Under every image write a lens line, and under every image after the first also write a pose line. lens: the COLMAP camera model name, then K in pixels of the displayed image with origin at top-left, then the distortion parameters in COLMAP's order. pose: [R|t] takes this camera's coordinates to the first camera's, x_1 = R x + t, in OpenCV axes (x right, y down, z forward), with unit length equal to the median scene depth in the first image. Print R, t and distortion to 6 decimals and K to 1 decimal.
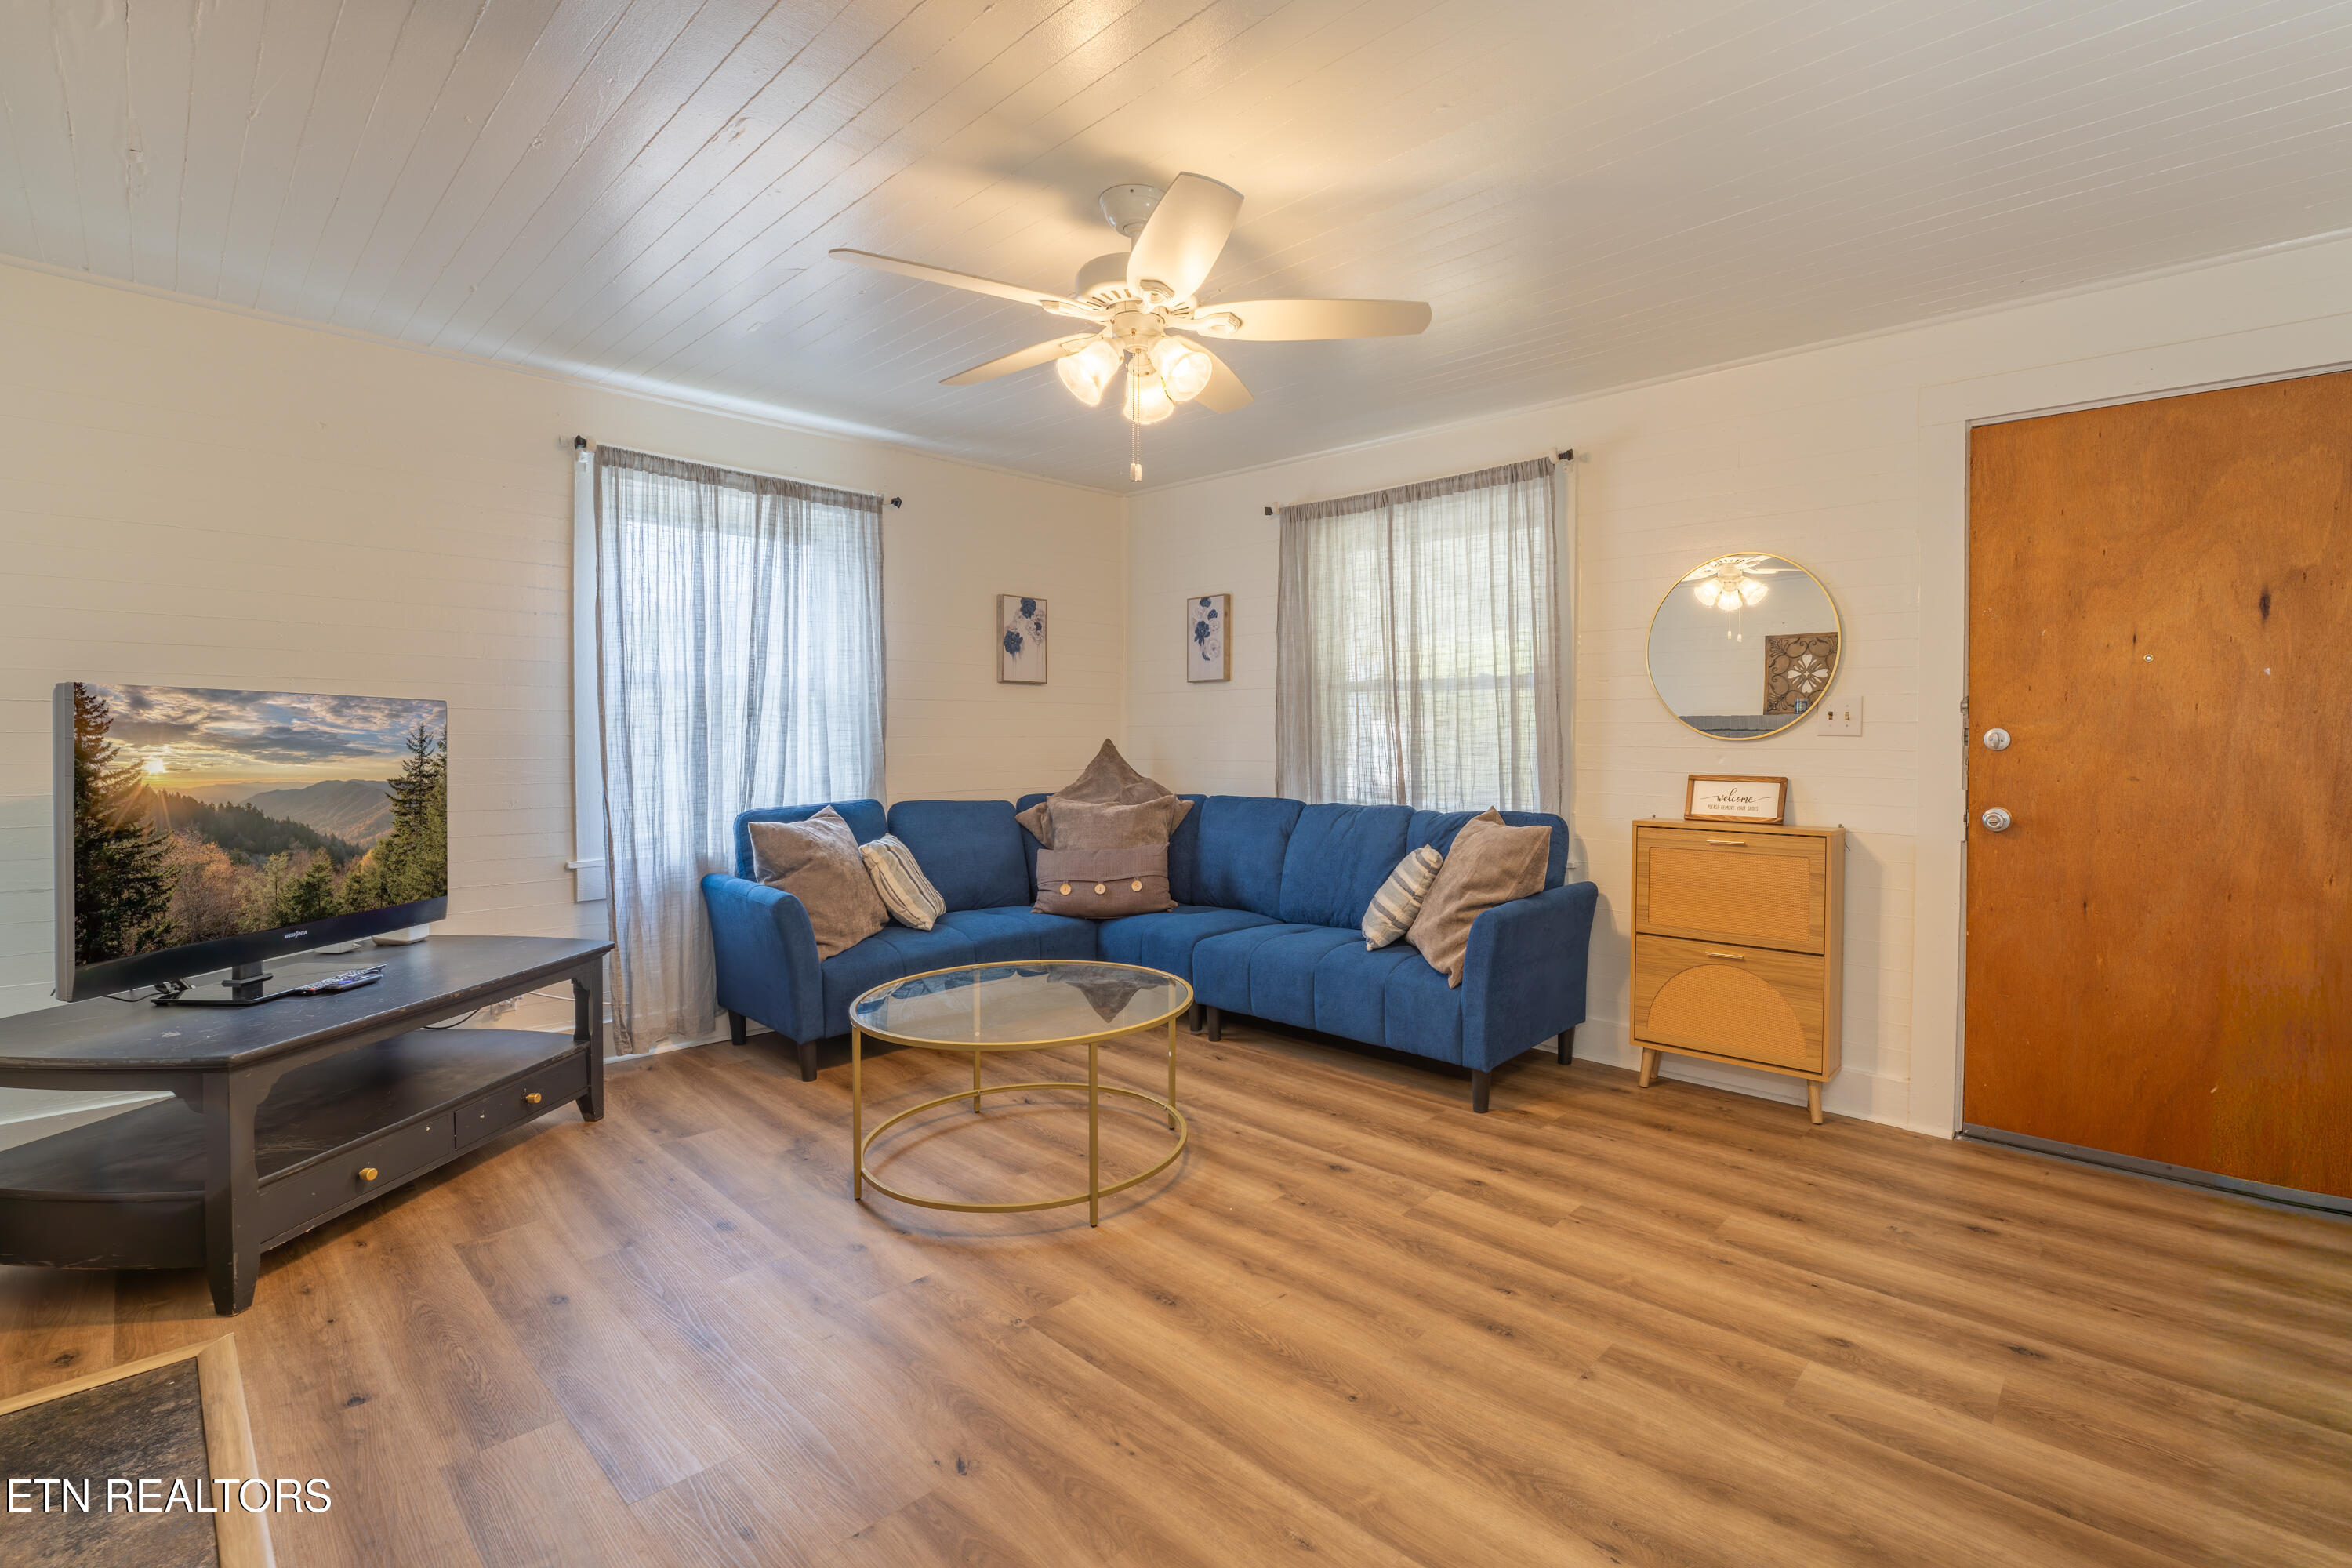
lens RADIAL K [[1058.4, 0, 1278.7], [0, 1058.4, 756.3], [0, 0, 1]] dist [-0.024199, -0.000579]
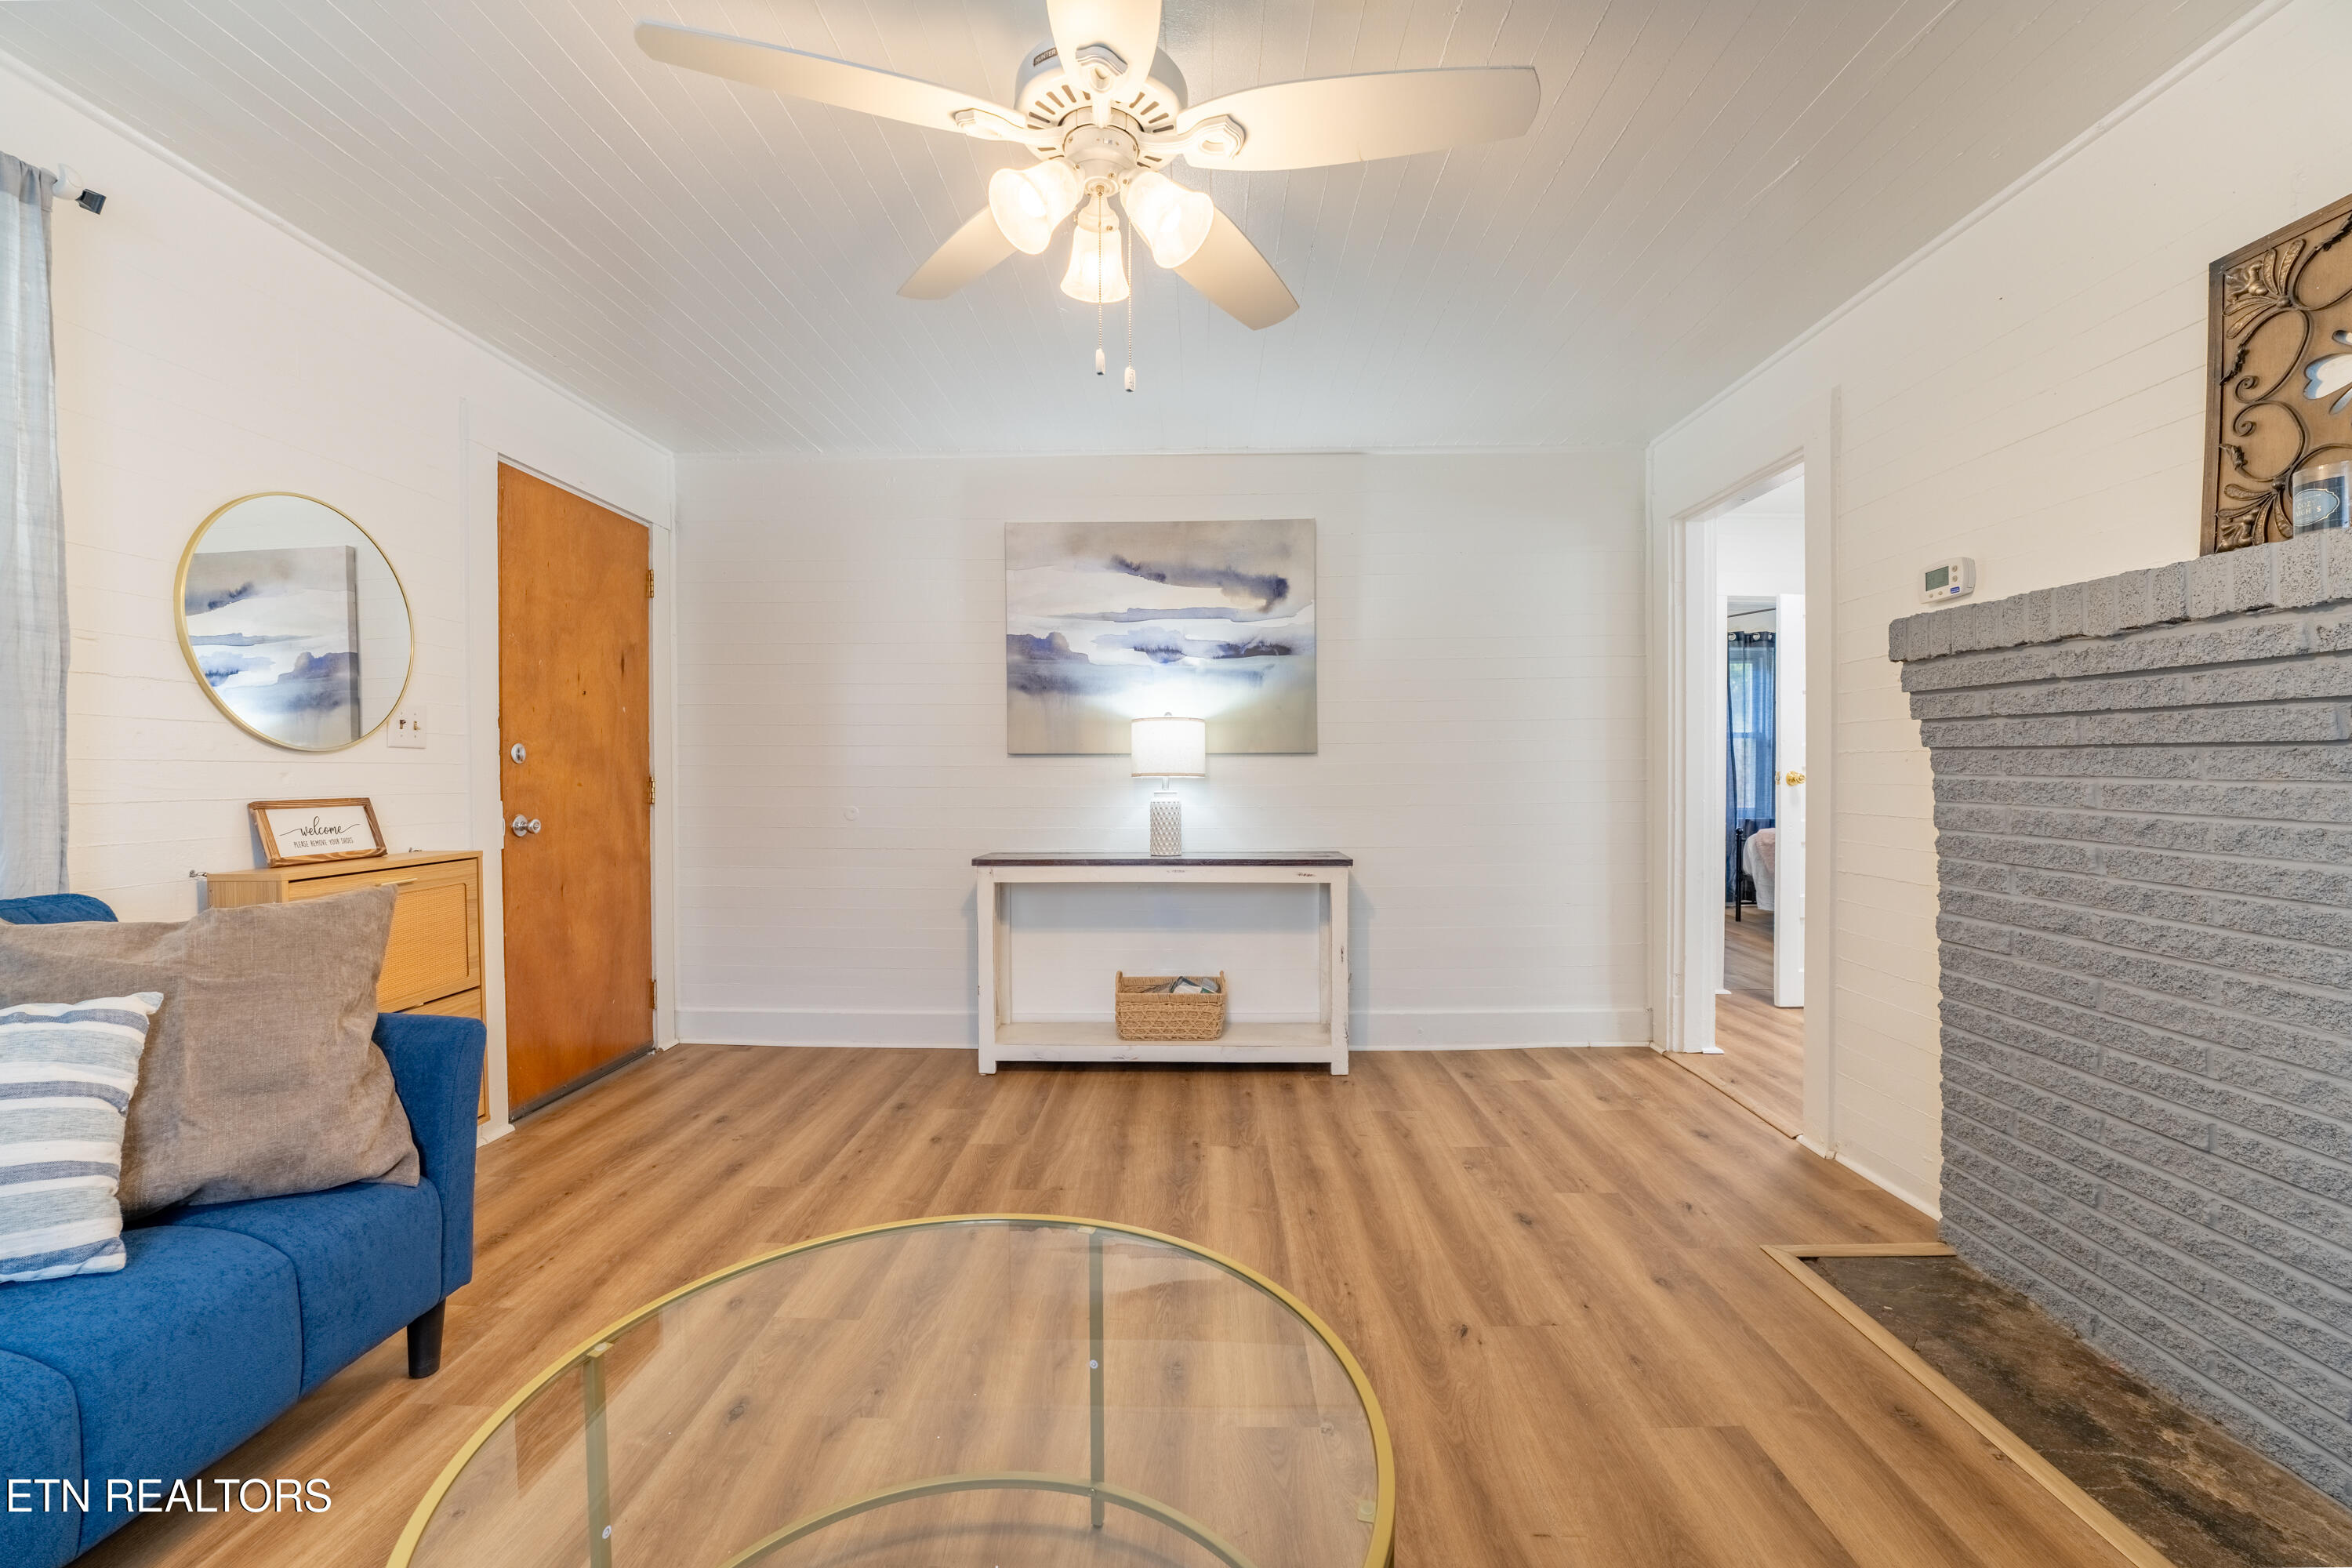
lens RADIAL K [[963.4, 0, 1176.0], [0, 963.4, 784.0], [0, 0, 1]] dist [-0.022445, 0.000194]
pose [[-0.644263, -0.014458, 0.764667, -0.461382], [0.013750, 0.999441, 0.030481, -0.004040], [-0.764680, 0.030152, -0.643704, 0.966363]]
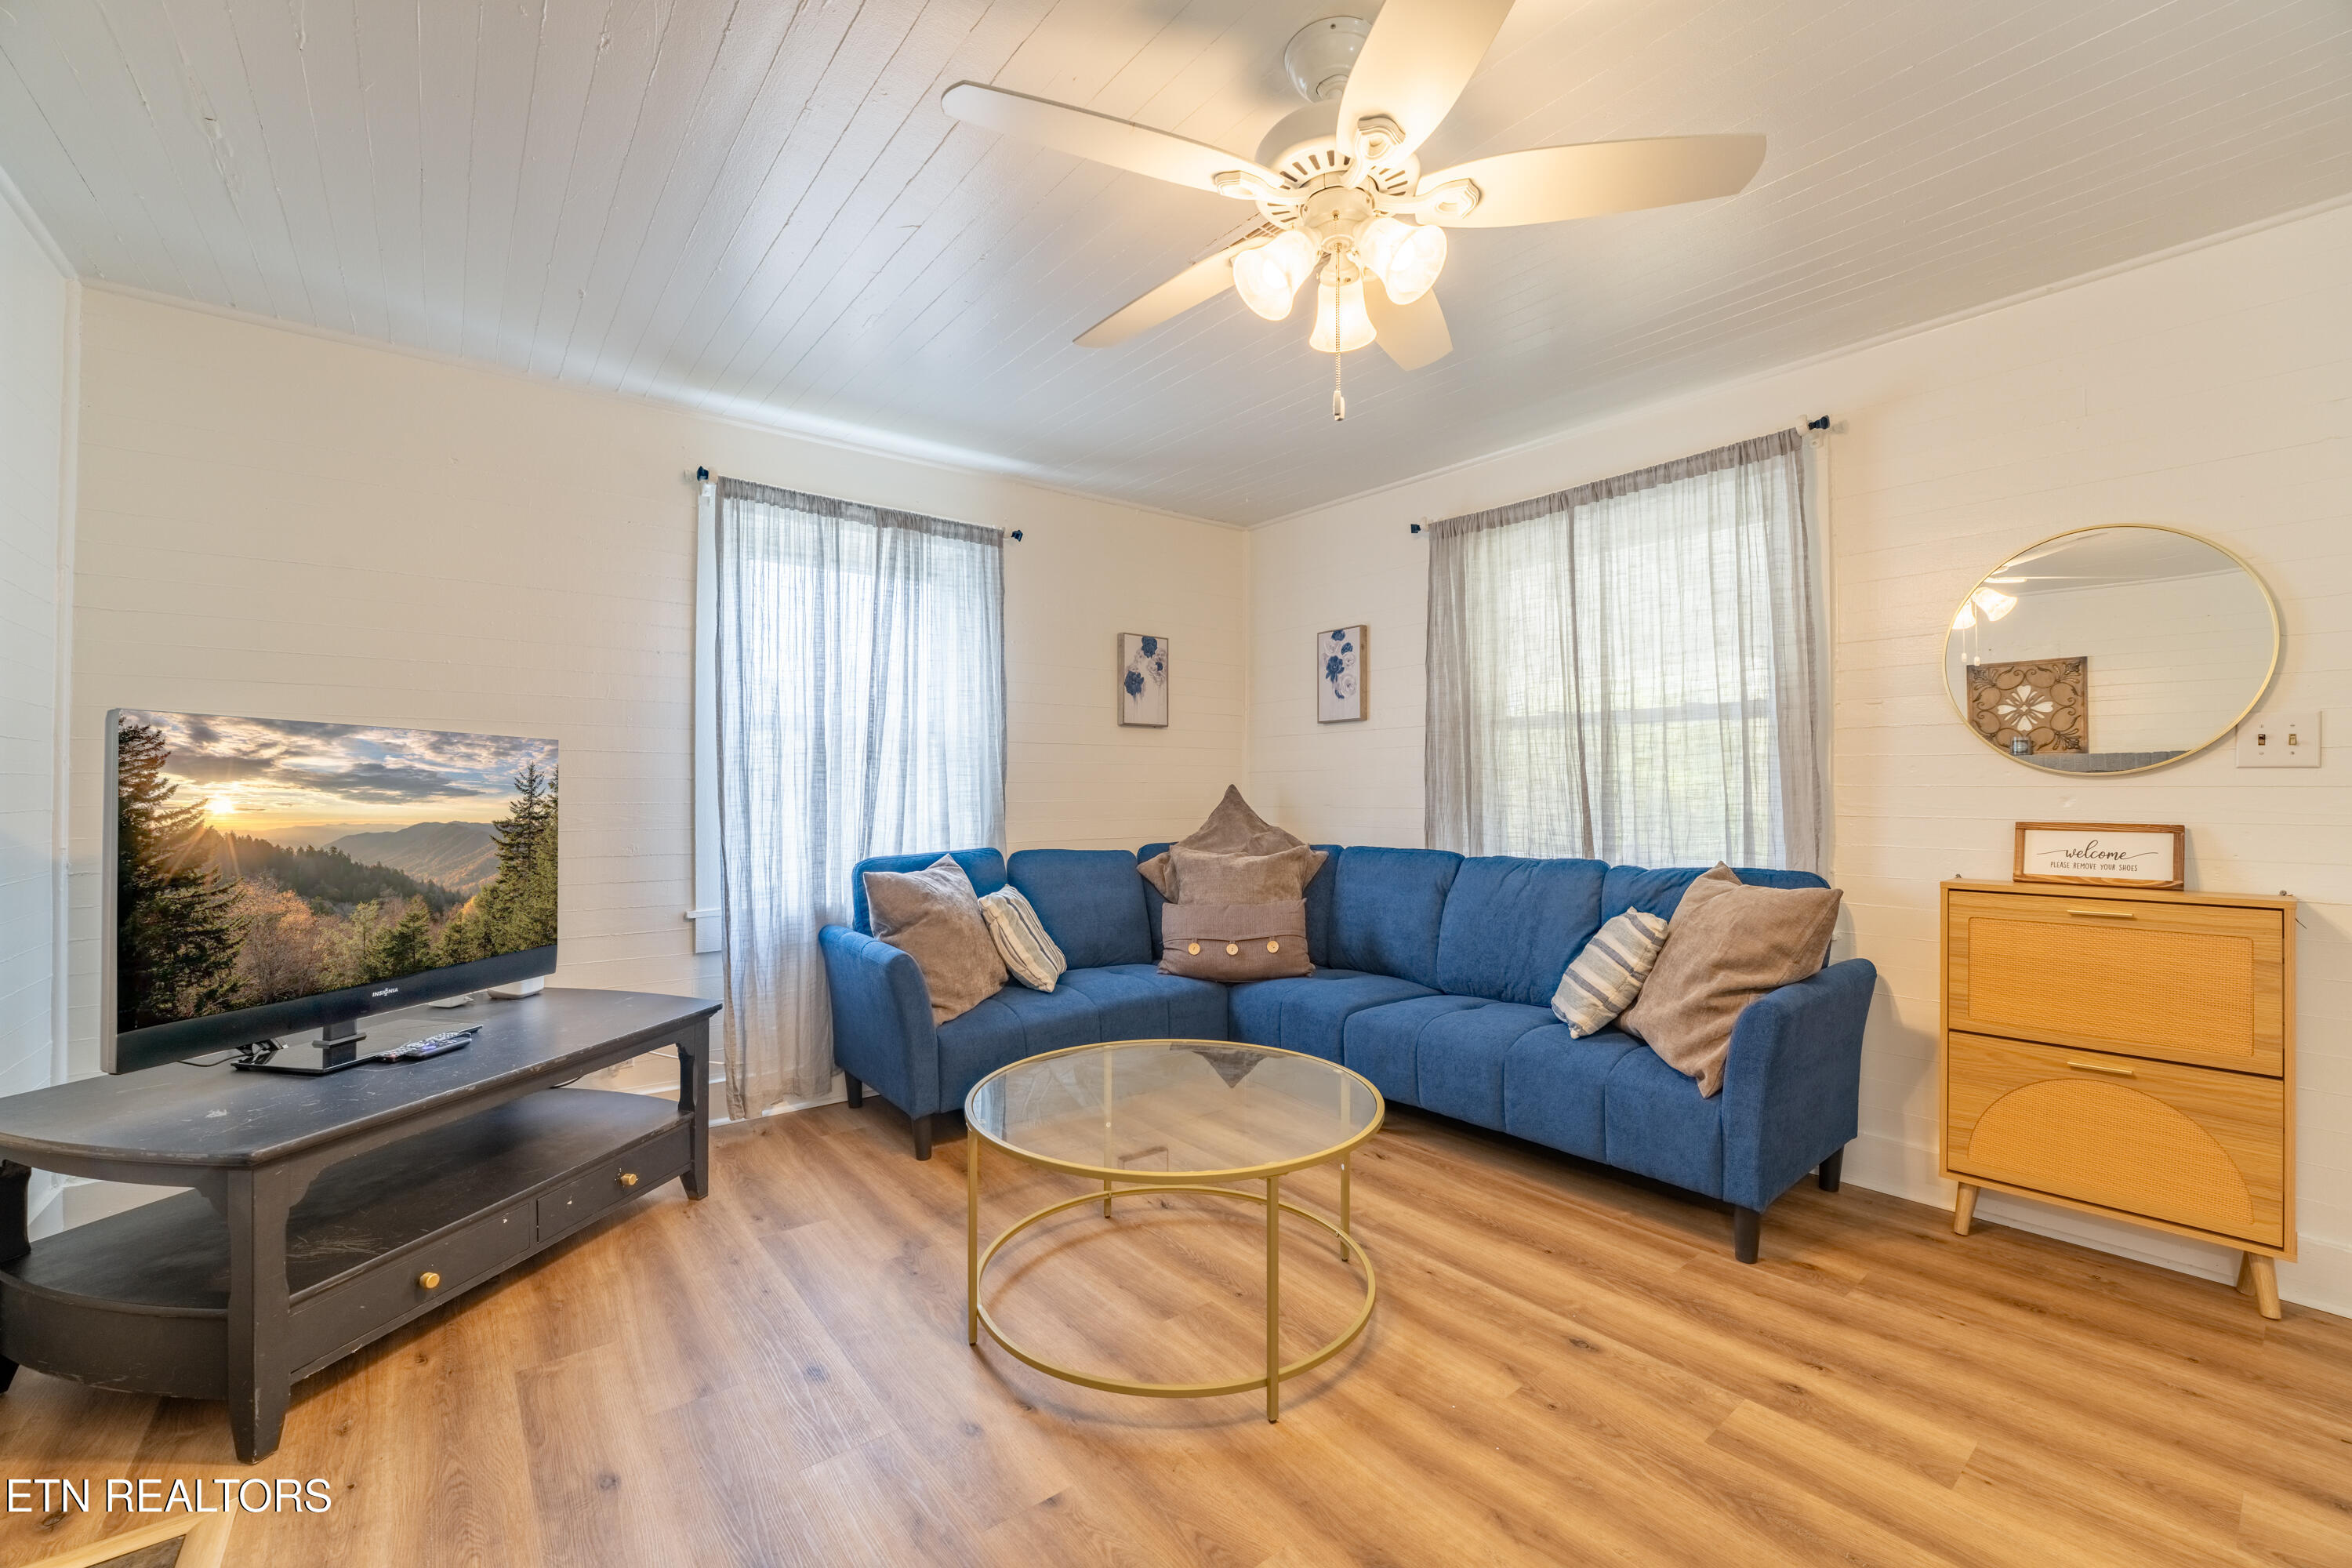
lens RADIAL K [[963.4, 0, 1176.0], [0, 963.4, 784.0], [0, 0, 1]] dist [-0.022445, 0.000194]
pose [[0.984365, -0.004551, -0.176081, -0.089794], [-0.000177, 0.999640, -0.026826, 0.008553], [0.176140, 0.026438, 0.984010, 0.227429]]
